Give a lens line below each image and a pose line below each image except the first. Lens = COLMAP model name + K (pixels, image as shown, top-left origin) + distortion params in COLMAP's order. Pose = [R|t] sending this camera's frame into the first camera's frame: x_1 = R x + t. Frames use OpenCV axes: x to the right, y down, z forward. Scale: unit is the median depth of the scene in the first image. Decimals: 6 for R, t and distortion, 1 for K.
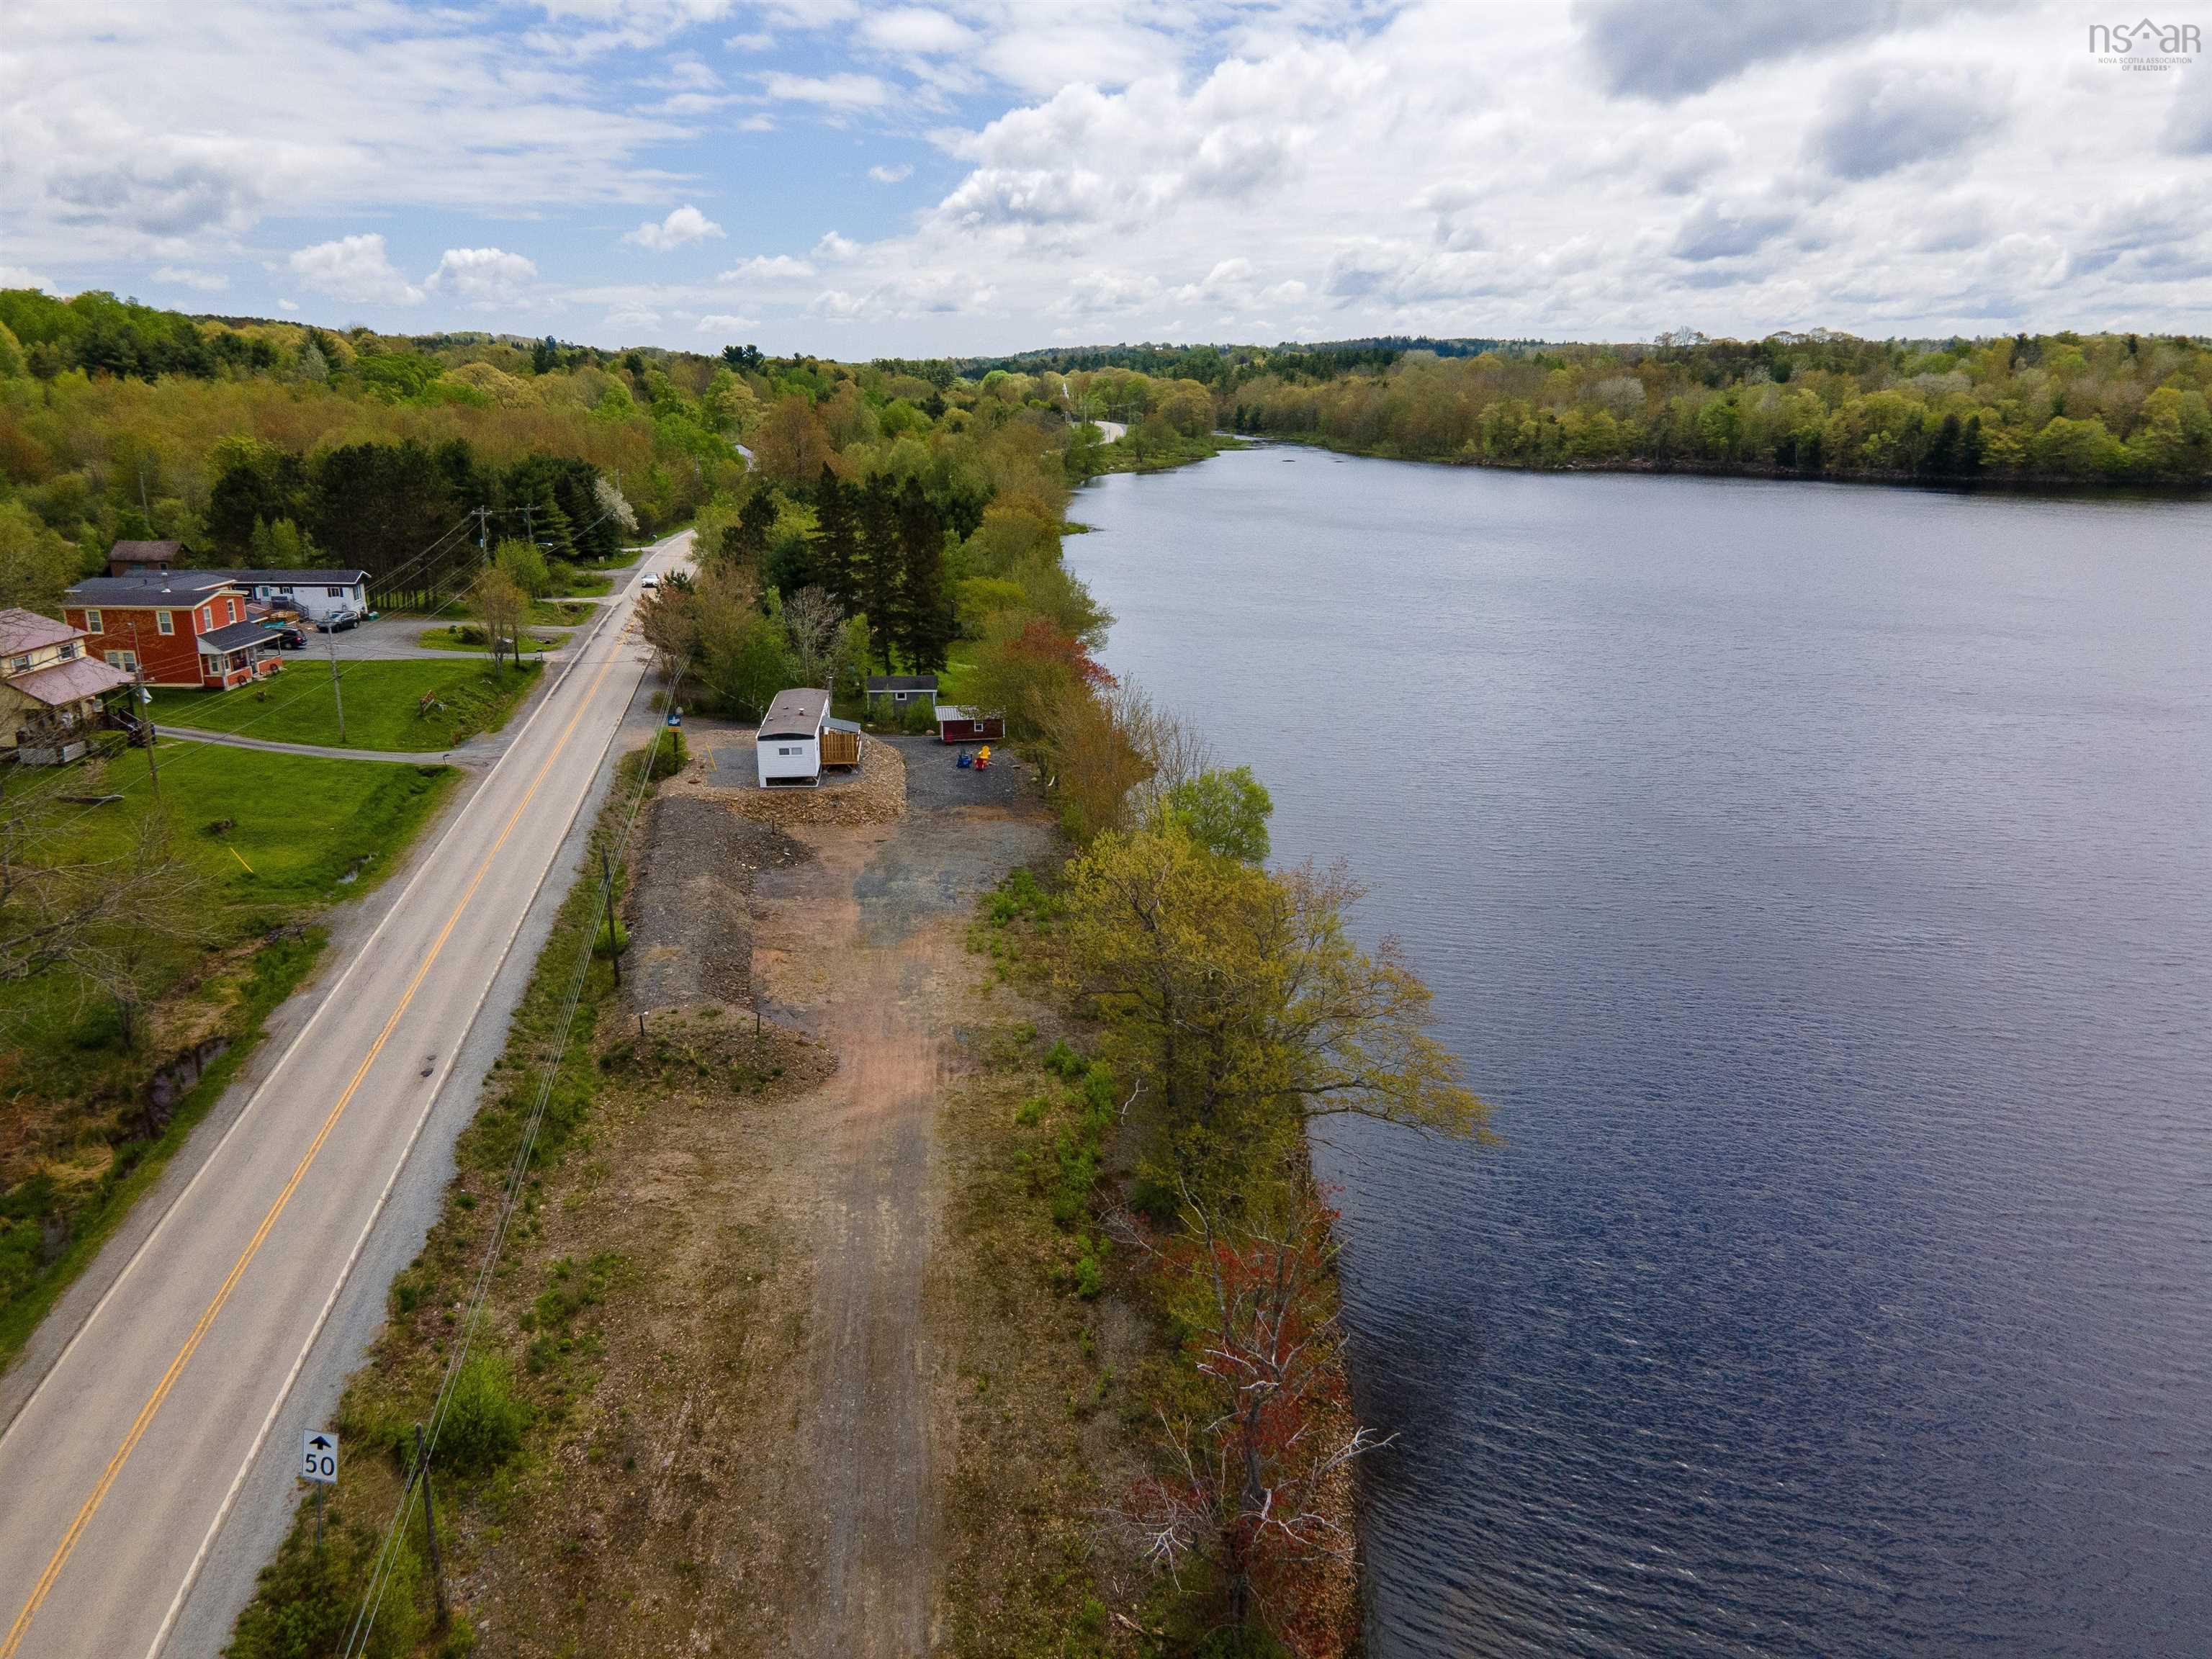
lens RADIAL K [[1636.5, 0, 1091.5], [0, 1636.5, 820.8], [0, 0, 1]] dist [0.006936, 0.047082]
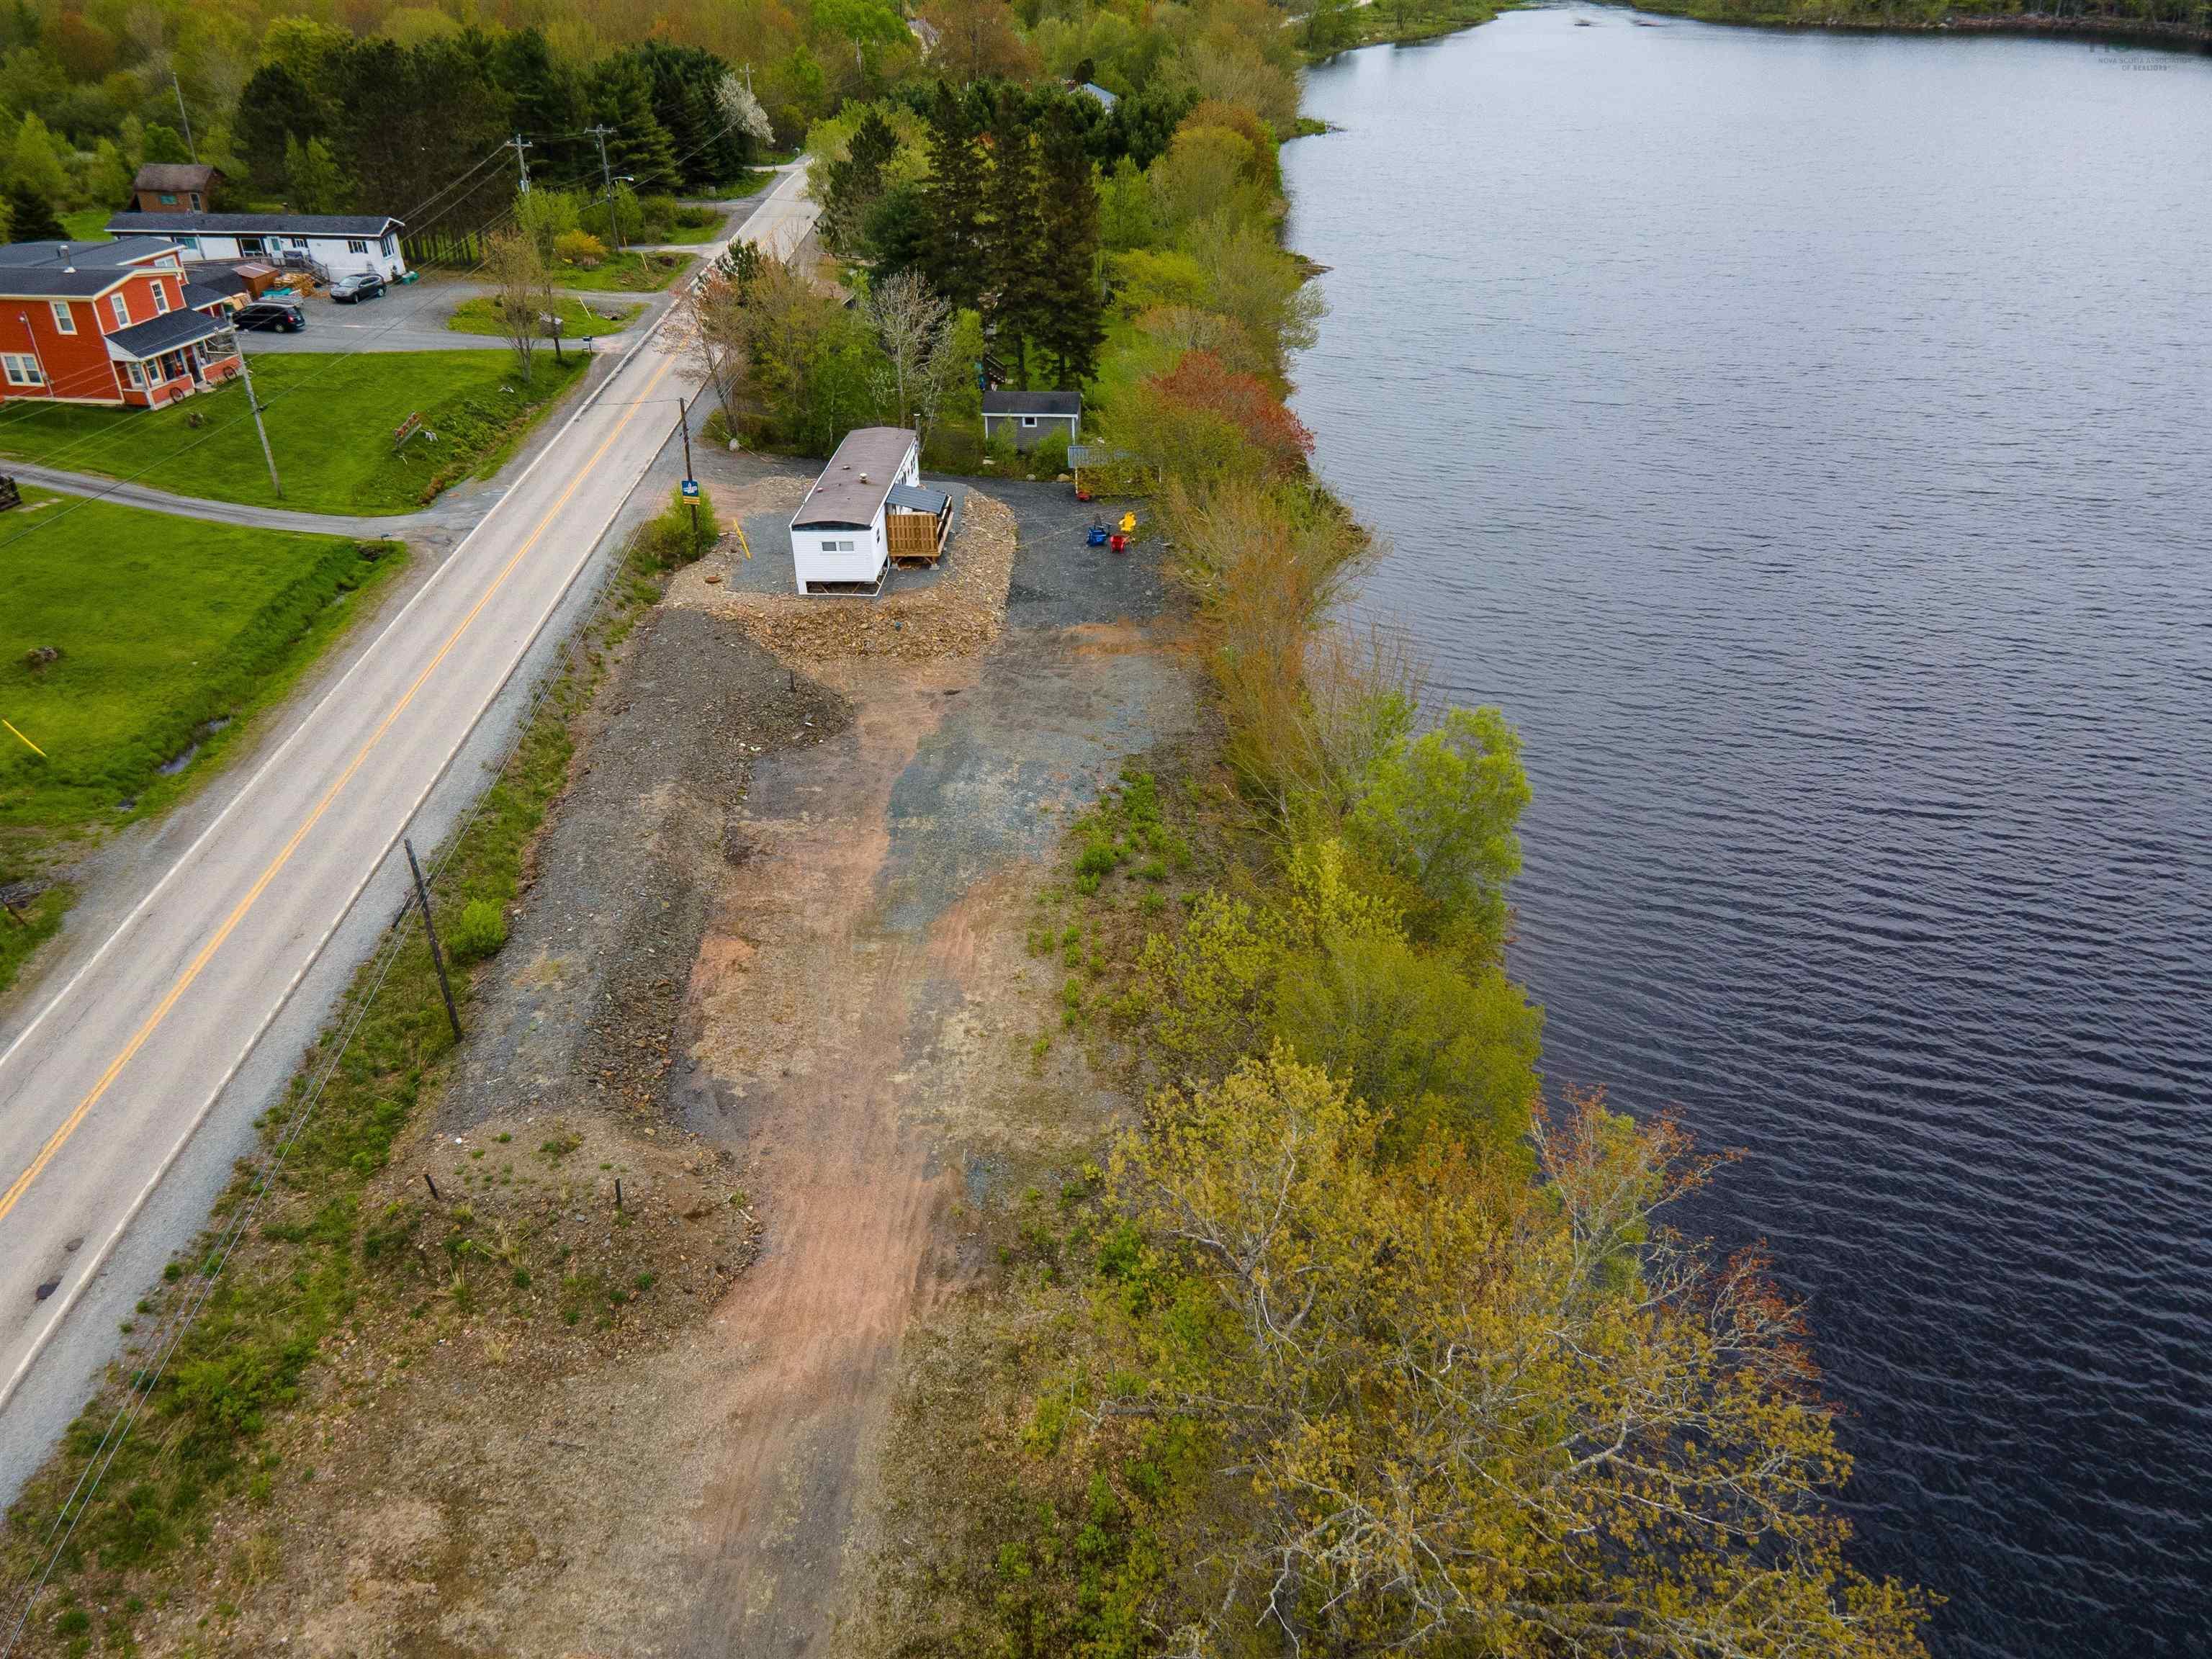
lens RADIAL K [[1633.1, 0, 1101.8], [0, 1633.1, 818.8], [0, 0, 1]] dist [0.016711, 0.035181]
pose [[0.990787, 0.056037, -0.123290, 0.028881], [-0.025507, 0.971299, 0.236489, -0.118122], [0.133003, -0.231166, 0.963780, 0.361024]]
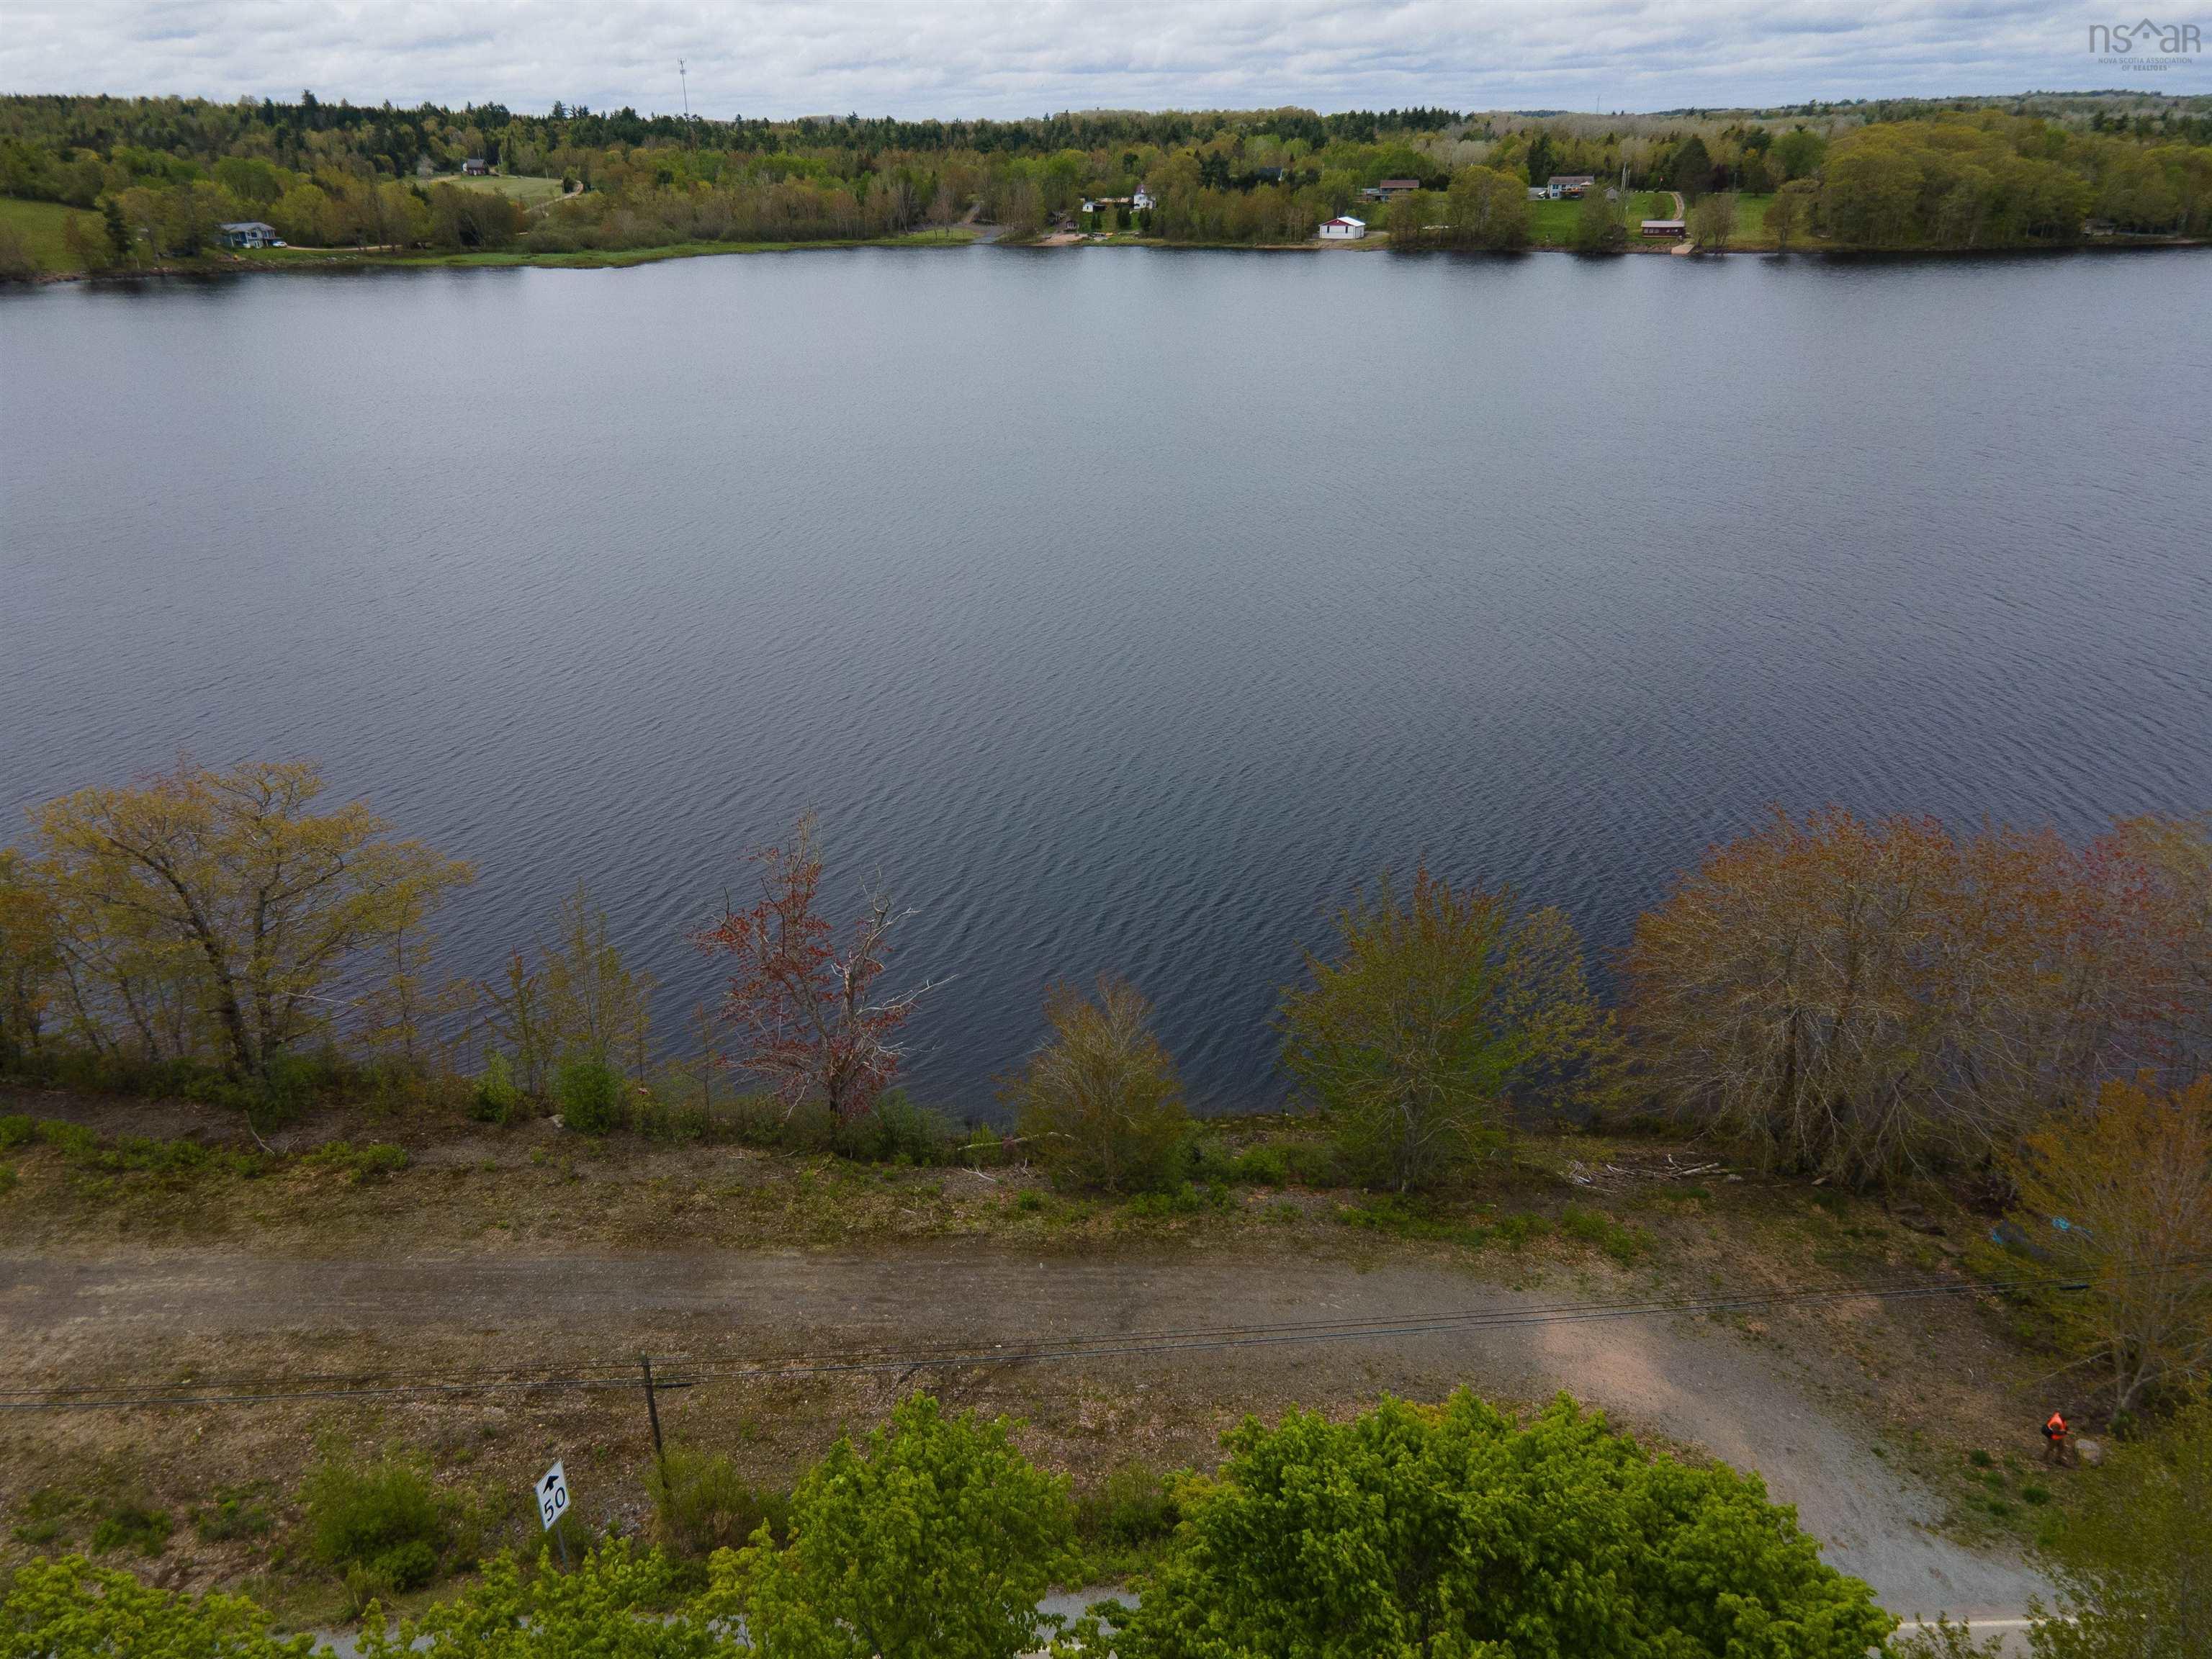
lens RADIAL K [[1639.8, 0, 1106.0], [0, 1639.8, 829.5], [0, 0, 1]] dist [-0.034306, 0.126120]
pose [[0.108709, -0.391939, 0.913546, -0.494393], [0.275029, 0.894978, 0.351245, -0.090235], [-0.955270, 0.213068, 0.205087, 0.176415]]
